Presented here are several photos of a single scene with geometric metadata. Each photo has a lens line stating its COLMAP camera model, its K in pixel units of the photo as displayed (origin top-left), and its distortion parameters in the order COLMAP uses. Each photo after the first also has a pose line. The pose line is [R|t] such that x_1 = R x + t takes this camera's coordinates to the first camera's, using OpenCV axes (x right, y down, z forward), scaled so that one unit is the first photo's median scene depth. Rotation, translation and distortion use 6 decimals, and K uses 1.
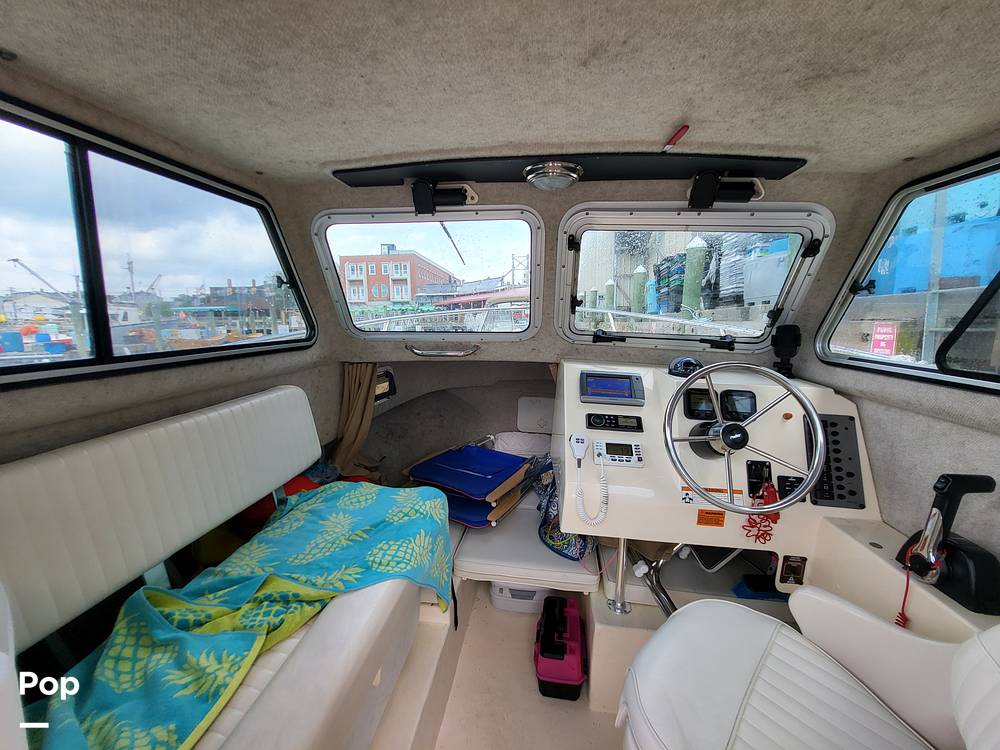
lens RADIAL K [[390.6, 0, 499.0], [0, 390.6, 375.9], [0, 0, 1]] dist [-0.001964, 0.000072]
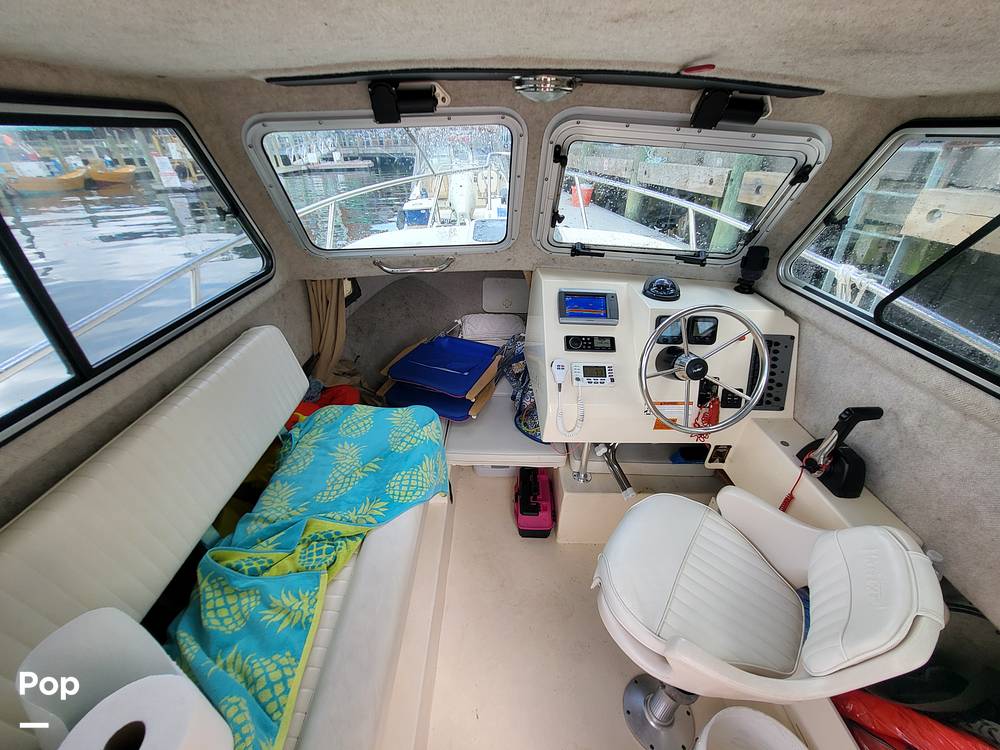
lens RADIAL K [[390.6, 0, 499.0], [0, 390.6, 376.5], [0, 0, 1]] dist [-0.001964, 0.000072]
pose [[0.991393, -0.071714, 0.109533, -0.084207], [0.023842, 0.921536, 0.387561, -0.233809], [-0.128733, -0.381614, 0.915313, 0.010140]]
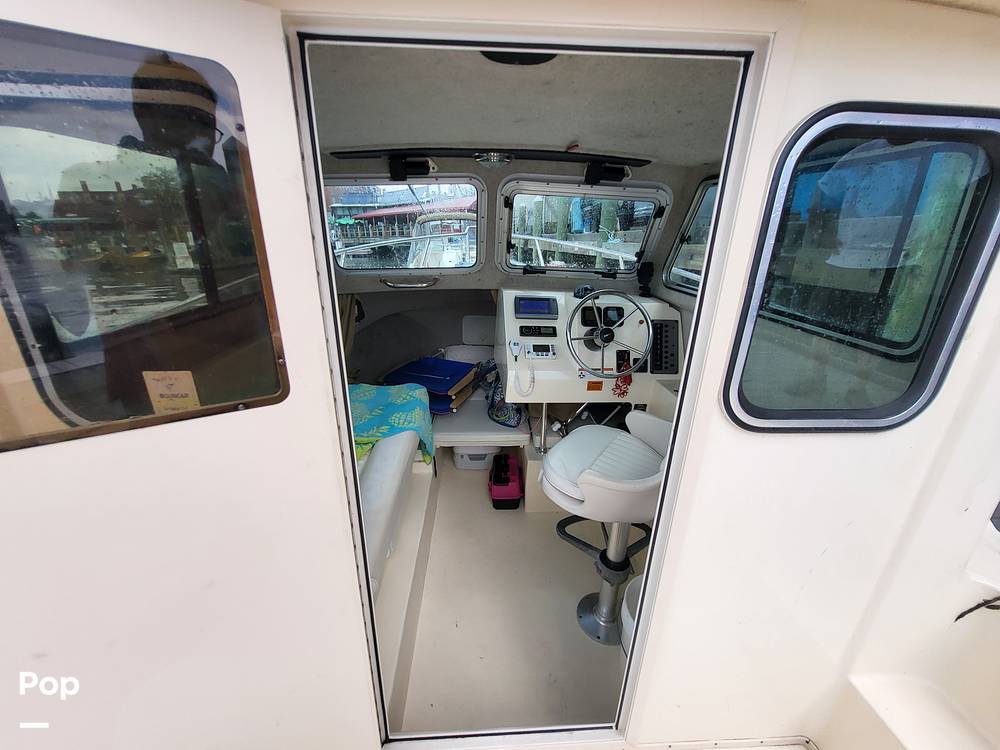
lens RADIAL K [[390.6, 0, 498.5], [0, 390.6, 375.0], [0, 0, 1]] dist [-0.001964, 0.000072]
pose [[0.984428, -0.065651, 0.163068, -0.113104], [0.030580, 0.977456, 0.208911, -0.035242], [-0.173107, -0.200671, 0.964243, -0.467829]]
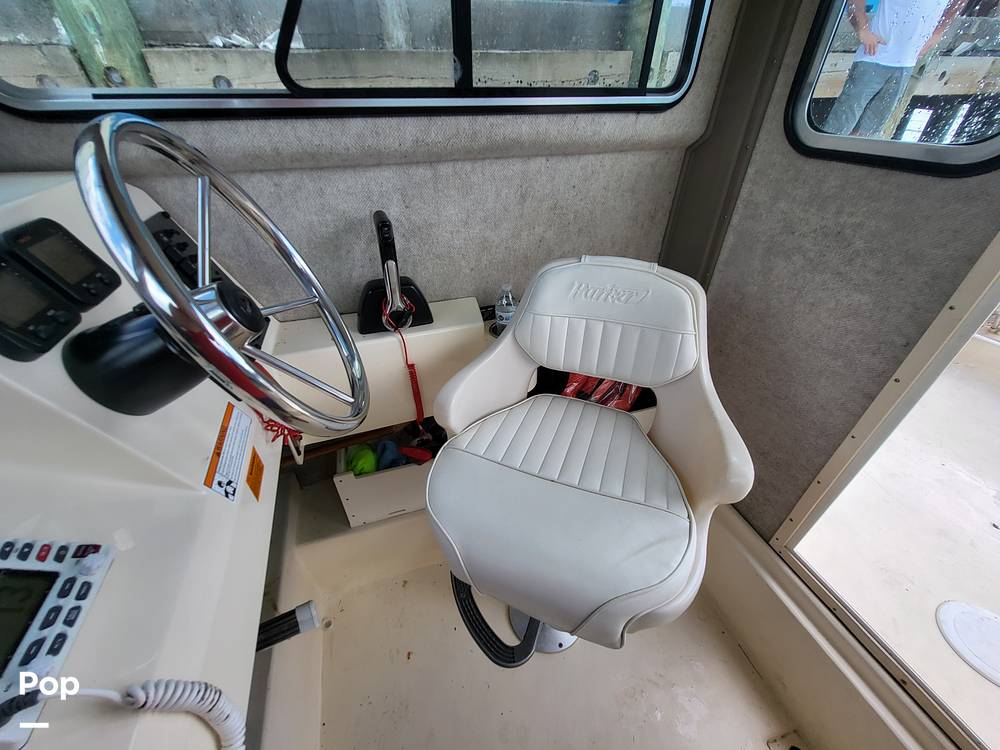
lens RADIAL K [[390.6, 0, 499.8], [0, 390.6, 377.5], [0, 0, 1]] dist [-0.001964, 0.000072]
pose [[-0.427497, -0.561866, 0.708204, 0.087779], [0.134037, 0.735344, 0.664307, -0.038667], [-0.894025, 0.378914, -0.239046, 0.712377]]
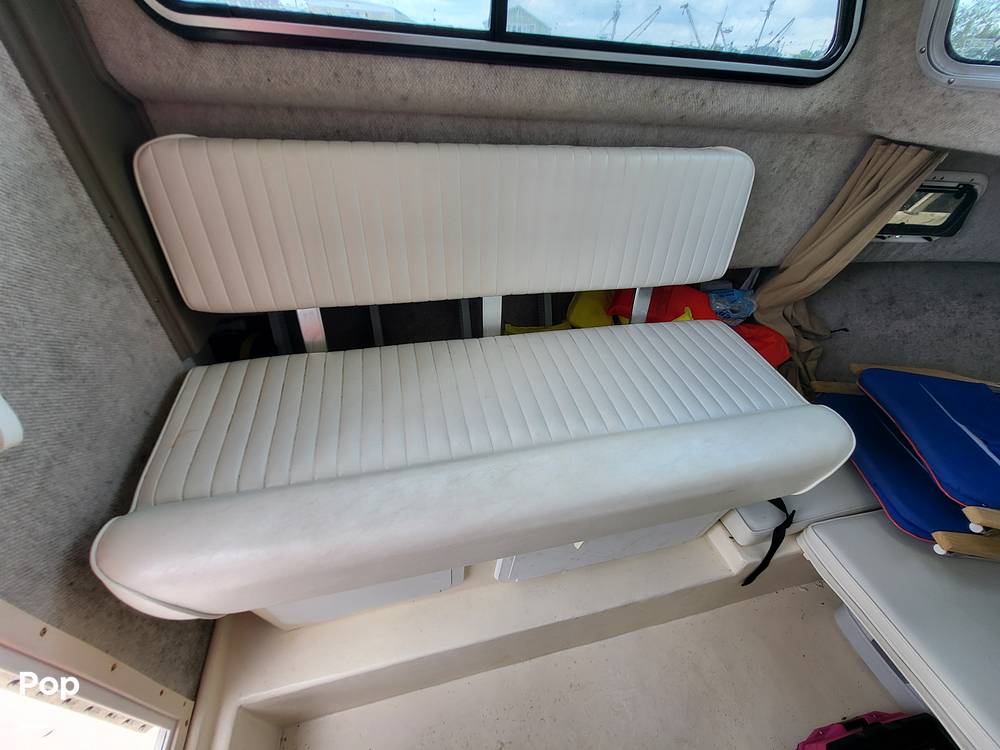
lens RADIAL K [[390.6, 0, 496.9], [0, 390.6, 375.7], [0, 0, 1]] dist [-0.001964, 0.000072]
pose [[0.357556, 0.613940, -0.703727, -0.002309], [-0.209081, 0.787039, 0.580391, 0.028647], [0.910186, -0.060387, 0.409774, 0.386936]]
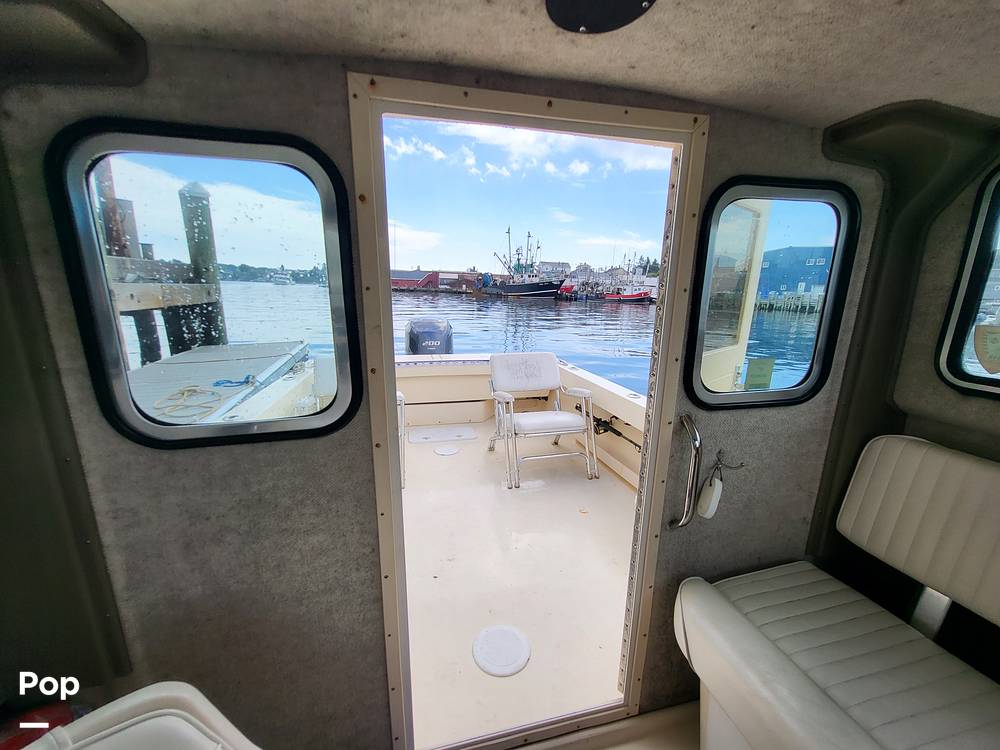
lens RADIAL K [[390.6, 0, 498.5], [0, 390.6, 384.6], [0, 0, 1]] dist [-0.001964, 0.000072]
pose [[-0.937144, 0.048678, -0.345531, 0.277114], [-0.080246, 0.933618, 0.349169, -0.118727], [0.339591, 0.354949, -0.871028, 0.572265]]
